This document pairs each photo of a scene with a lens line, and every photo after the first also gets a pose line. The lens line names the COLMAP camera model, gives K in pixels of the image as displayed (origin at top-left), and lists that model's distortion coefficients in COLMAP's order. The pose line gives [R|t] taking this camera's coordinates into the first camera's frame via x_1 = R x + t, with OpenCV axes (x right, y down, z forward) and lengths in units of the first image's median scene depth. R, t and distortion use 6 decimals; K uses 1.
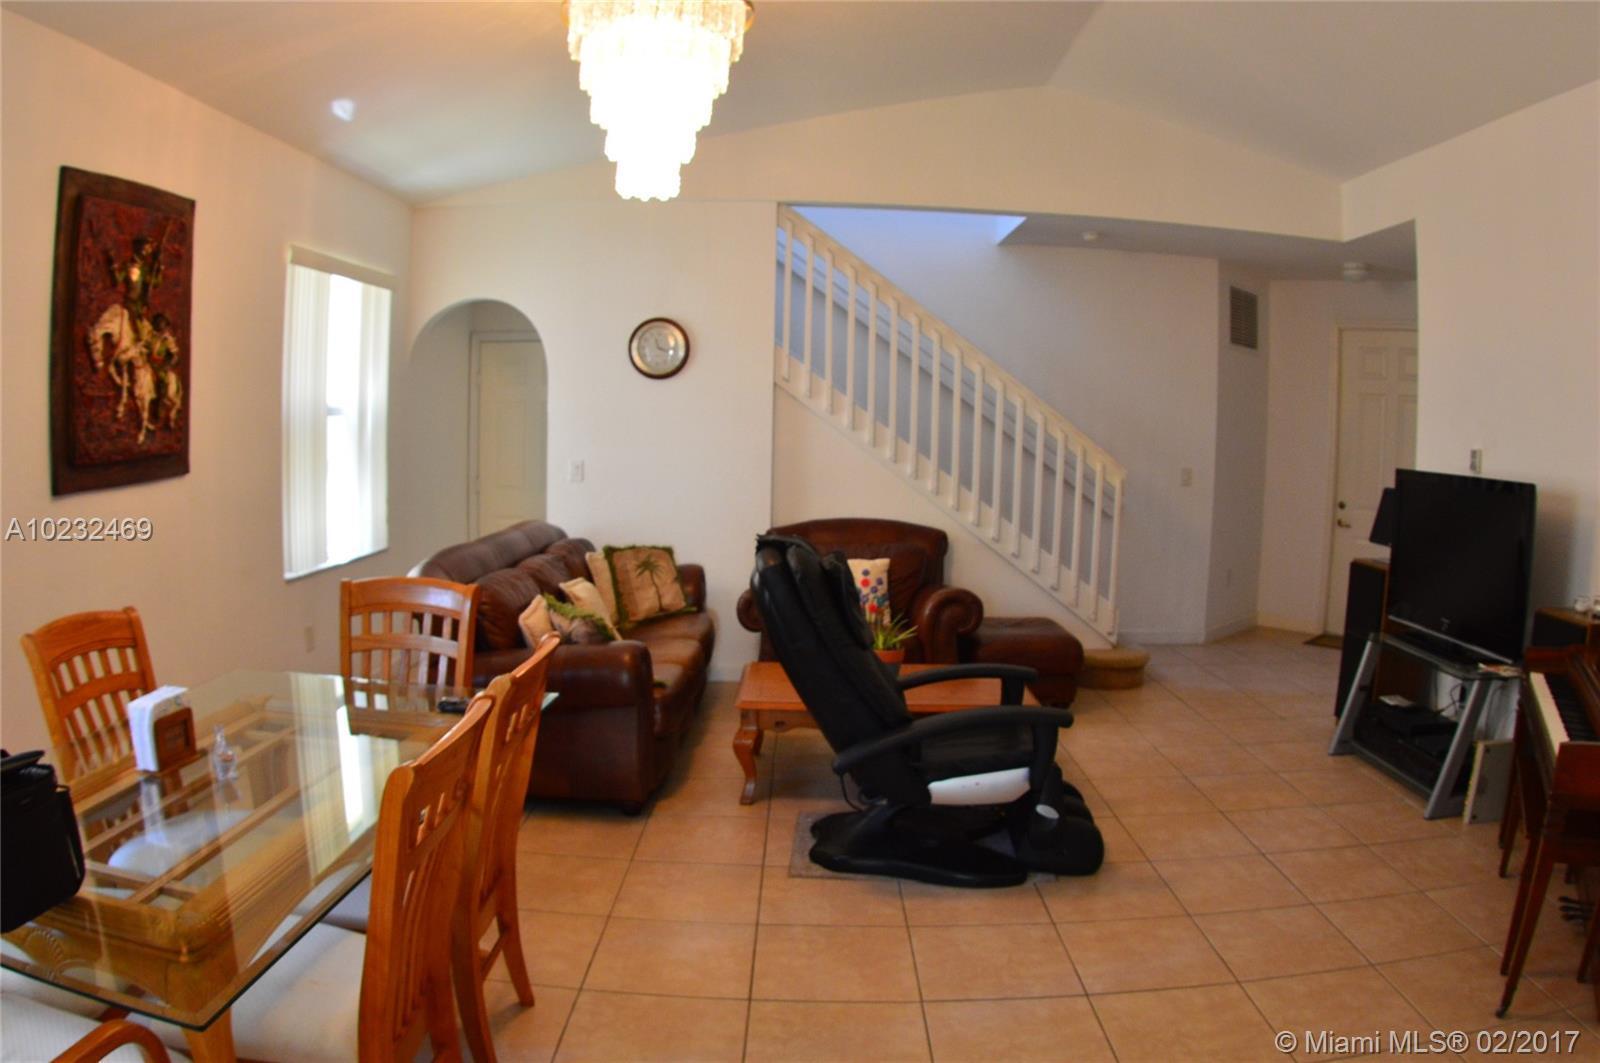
lens RADIAL K [[1073.7, 0, 800.0], [0, 1073.7, 531.5], [0, 0, 1]] dist [-0.319248, 0.098479]
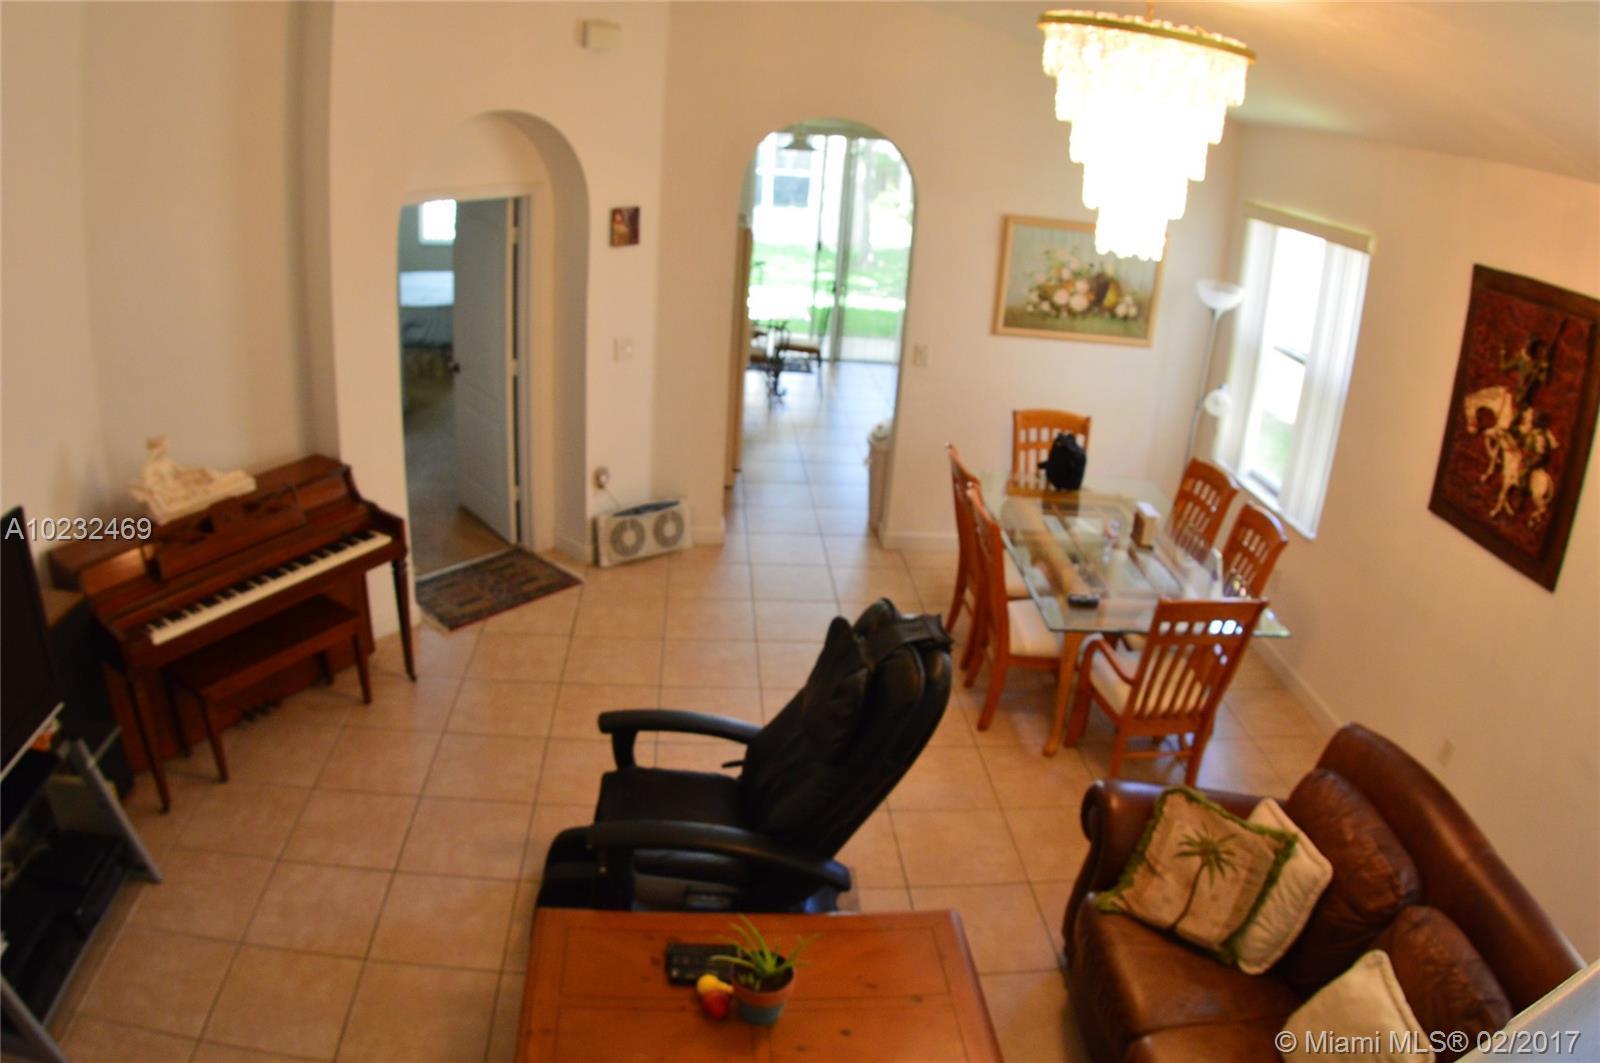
lens RADIAL K [[1073.7, 0, 800.0], [0, 1073.7, 531.5], [0, 0, 1]] dist [-0.319248, 0.098479]
pose [[-0.991153, -0.045216, -0.124788, 0.232935], [-0.099430, 0.875749, 0.472417, -0.508716], [0.087922, 0.480645, -0.872497, 1.880469]]
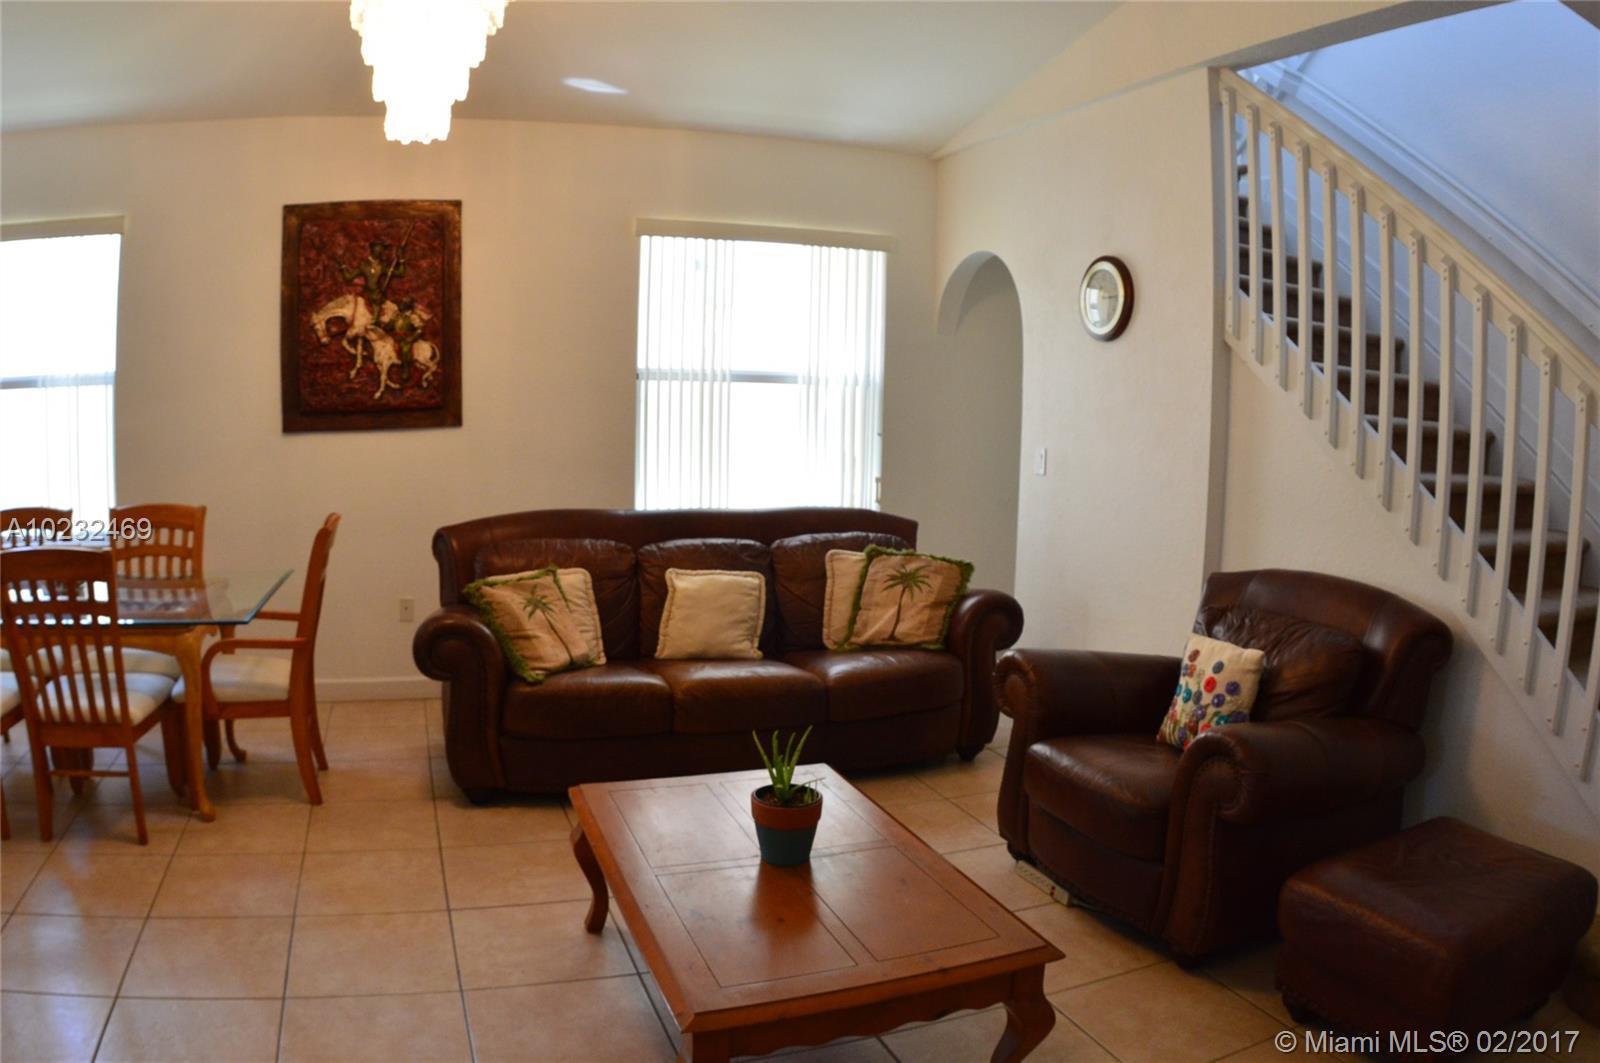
lens RADIAL K [[1073.7, 0, 800.0], [0, 1073.7, 531.5], [0, 0, 1]] dist [-0.319248, 0.098479]
pose [[0.359196, 0.105534, -0.927276, 0.842620], [-0.113913, 0.991114, 0.068673, -0.075189], [0.926284, 0.080962, 0.368026, 1.043653]]
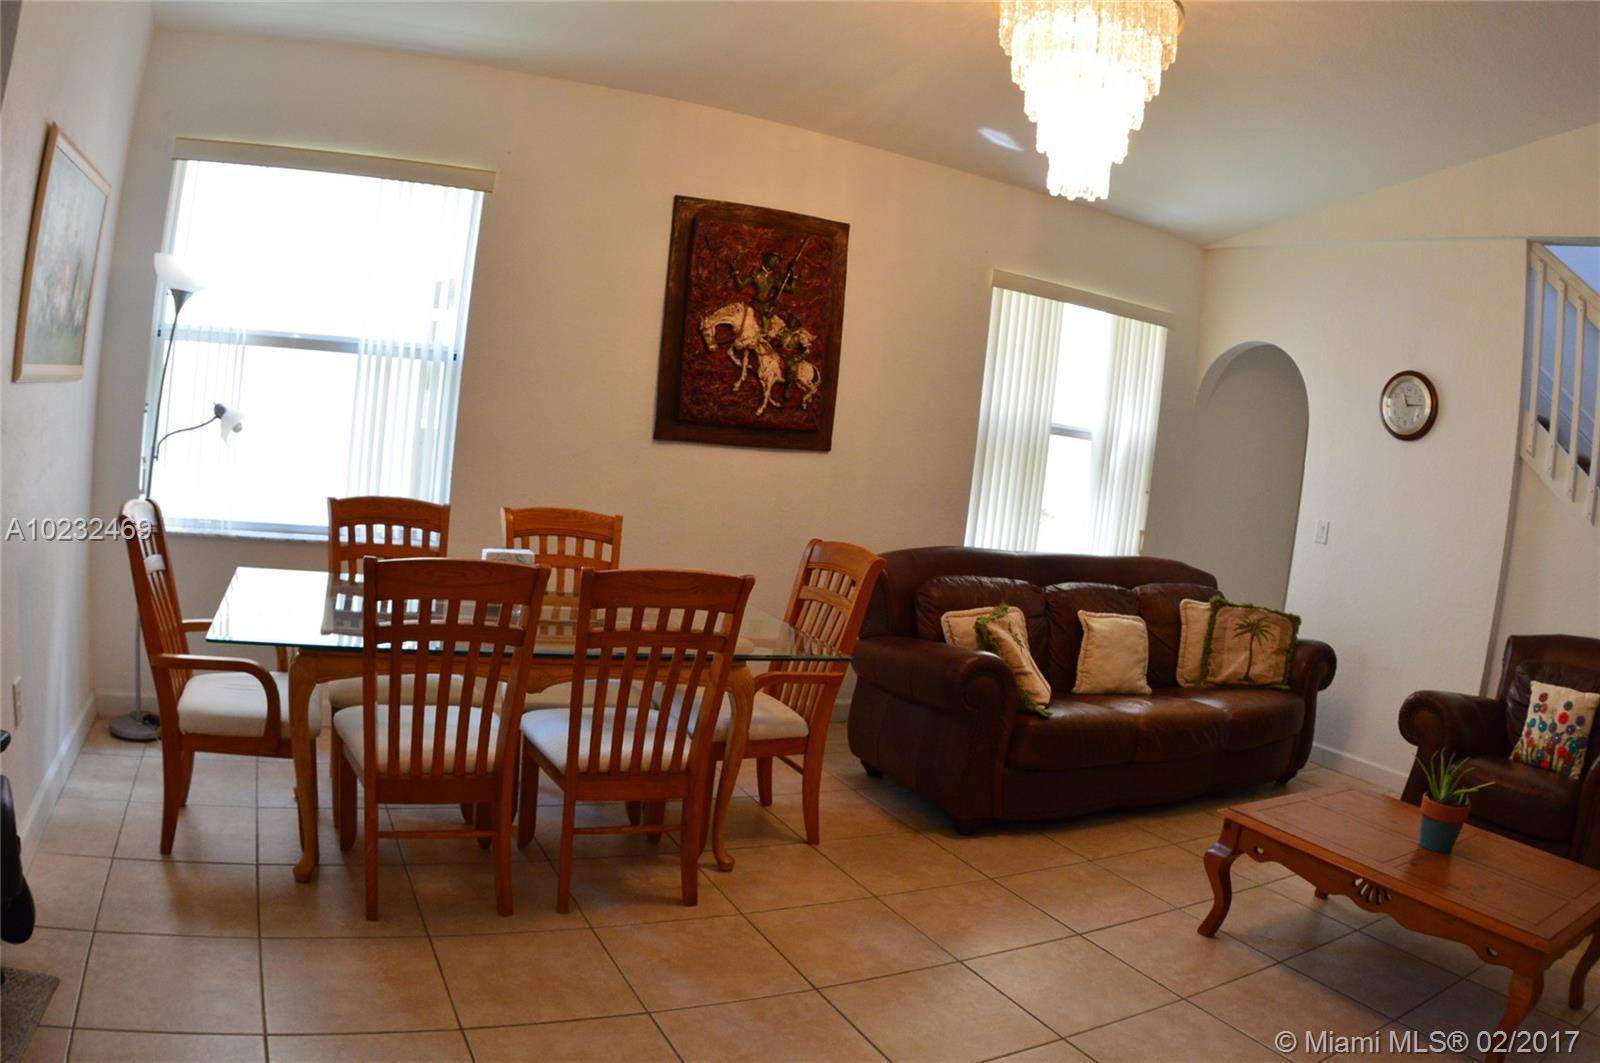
lens RADIAL K [[1073.7, 0, 800.0], [0, 1073.7, 531.5], [0, 0, 1]] dist [-0.319248, 0.098479]
pose [[0.472802, 0.121238, -0.872788, 0.600529], [-0.192145, 0.980840, 0.032160, 0.002539], [0.859964, 0.152497, 0.487038, 0.365510]]
